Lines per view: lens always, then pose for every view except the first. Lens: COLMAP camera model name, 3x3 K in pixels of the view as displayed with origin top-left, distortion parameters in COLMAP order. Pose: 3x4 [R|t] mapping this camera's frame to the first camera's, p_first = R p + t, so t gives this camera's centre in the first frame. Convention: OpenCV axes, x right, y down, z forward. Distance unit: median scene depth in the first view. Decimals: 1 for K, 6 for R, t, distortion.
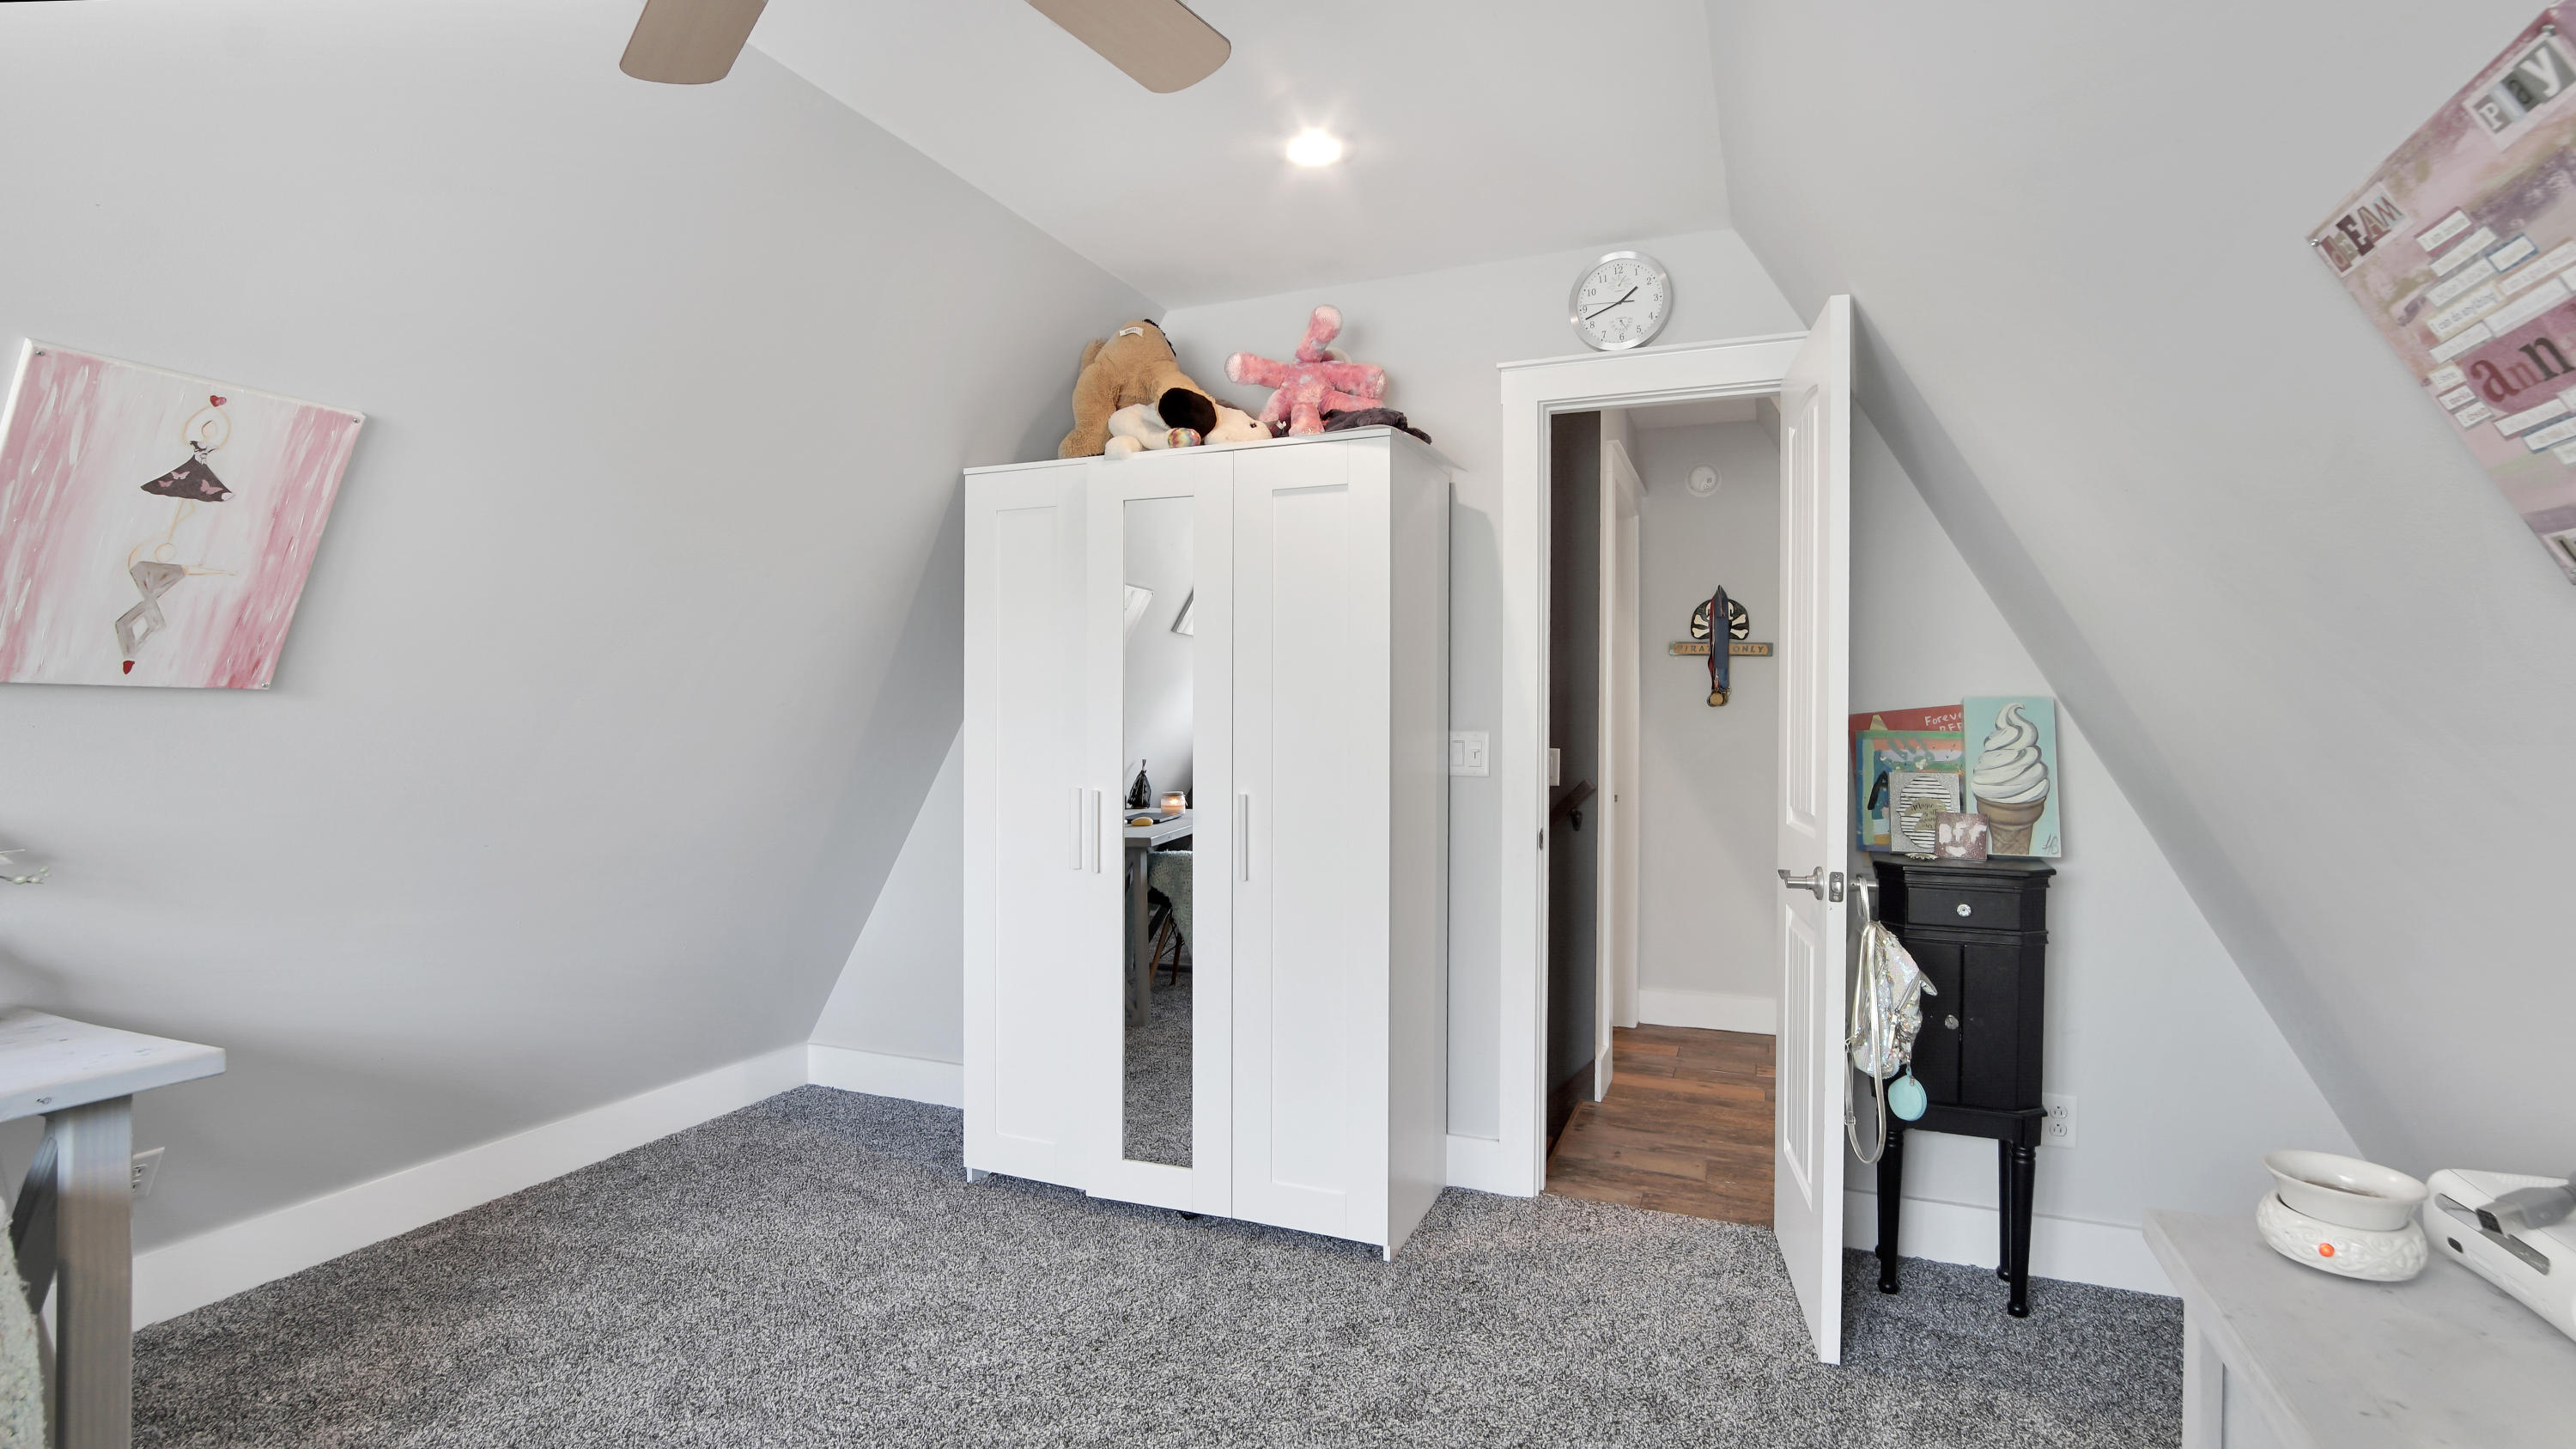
lens RADIAL K [[1174.4, 0, 1290.9], [0, 1174.4, 717.0], [0, 0, 1]] dist [-0.038265, 0.009710]
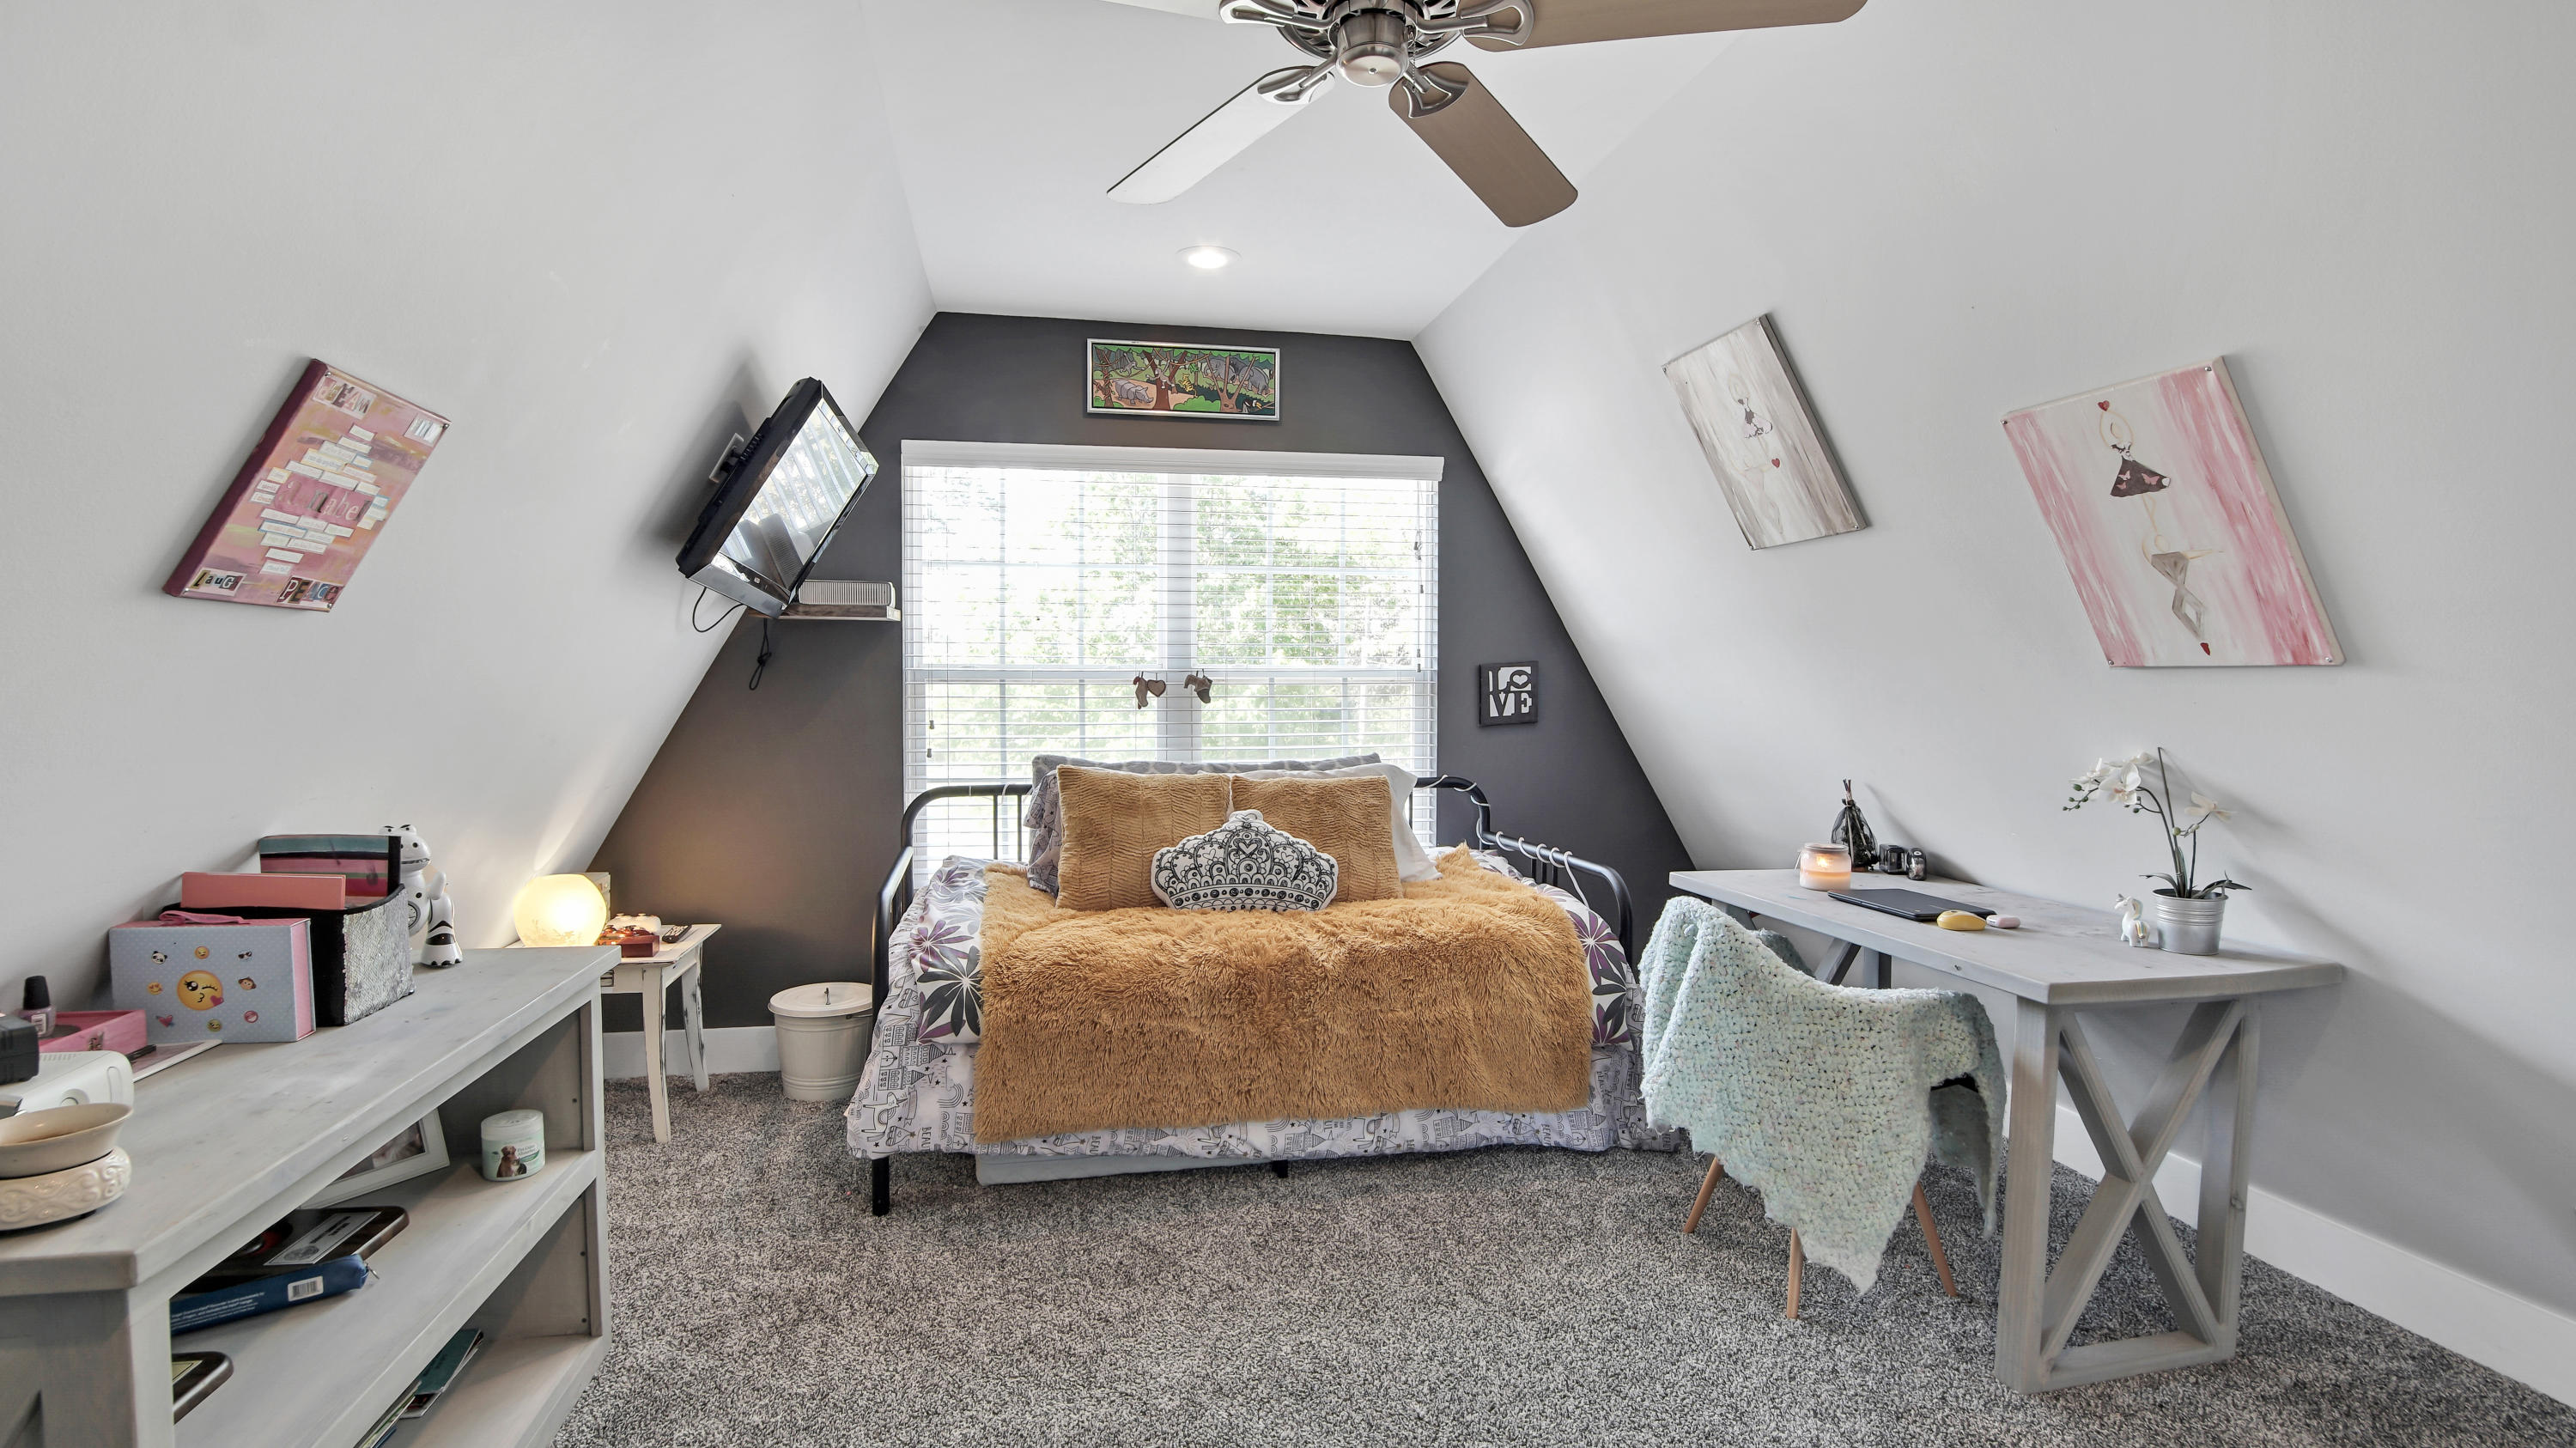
lens RADIAL K [[1174.4, 0, 1290.9], [0, 1174.4, 716.5], [0, 0, 1]] dist [-0.038265, 0.009710]
pose [[-0.838661, 0.008898, -0.544581, 0.309369], [-0.006962, 0.999610, 0.027054, -0.002369], [0.544609, 0.026481, -0.838272, 1.450742]]
